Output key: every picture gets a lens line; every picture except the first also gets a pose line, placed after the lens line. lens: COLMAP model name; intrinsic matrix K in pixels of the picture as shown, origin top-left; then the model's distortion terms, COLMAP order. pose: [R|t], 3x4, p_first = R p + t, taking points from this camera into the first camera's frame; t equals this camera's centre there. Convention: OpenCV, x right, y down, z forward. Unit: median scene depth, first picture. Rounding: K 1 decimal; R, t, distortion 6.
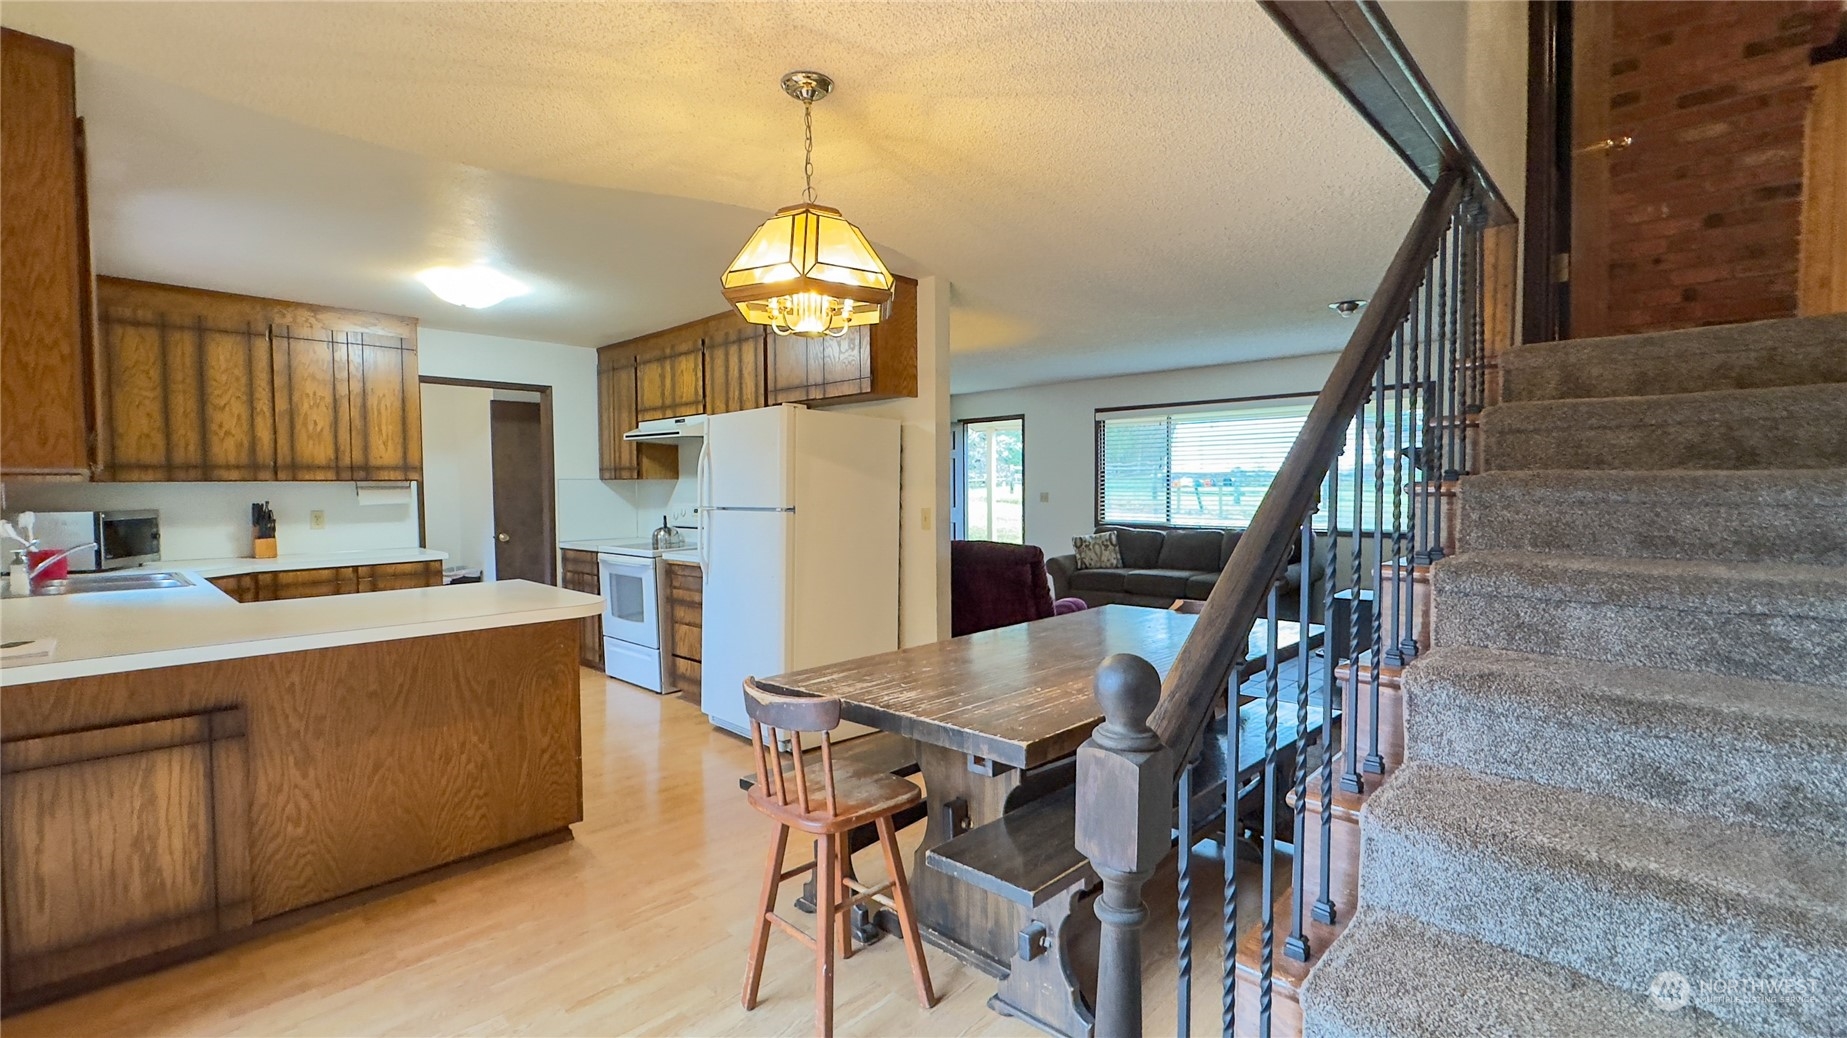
lens RADIAL K [[805.5, 0, 917.4], [0, 805.5, 519.0], [0, 0, 1]] dist [-0.001792, -0.000716]
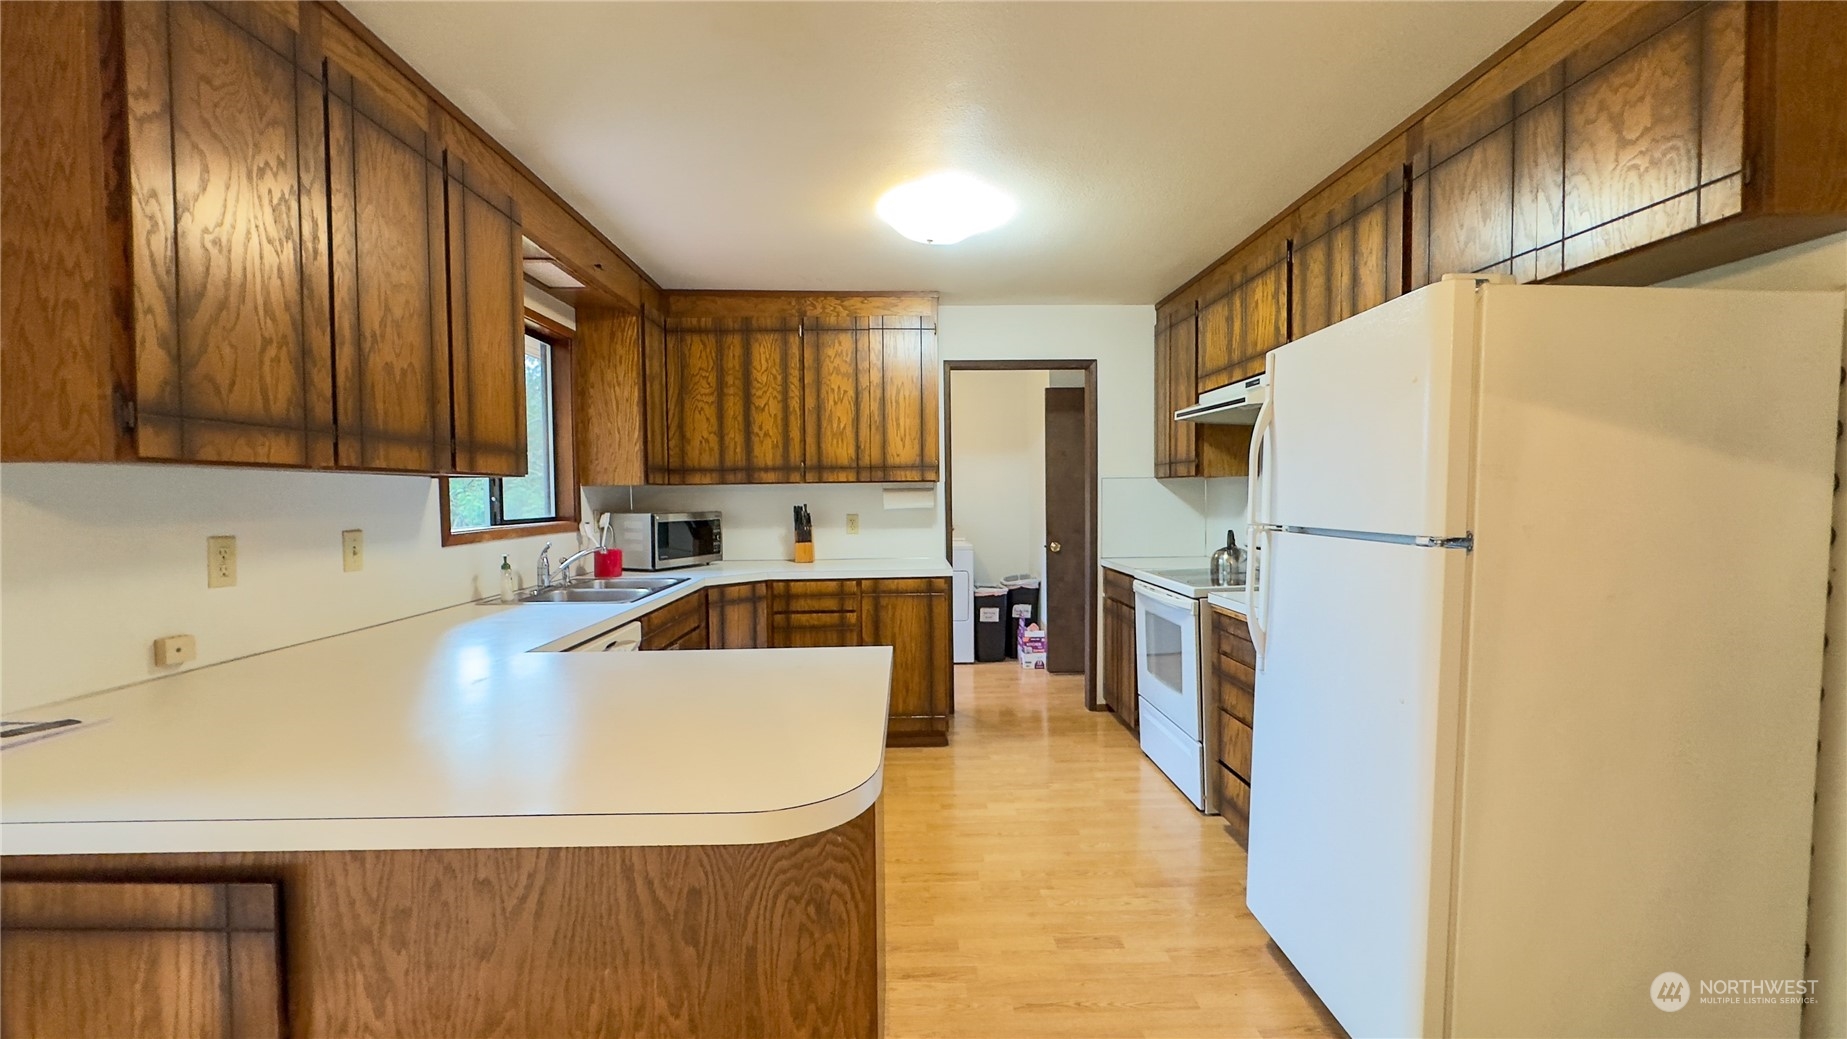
lens RADIAL K [[763.4, 0, 923.5], [0, 763.4, 519.5], [0, 0, 1]] dist [0.000440, -0.000063]
pose [[0.719480, 0.024093, -0.694096, -0.072580], [-0.023412, 0.999671, 0.010432, -0.017235], [0.694119, 0.008744, 0.719807, 0.461155]]
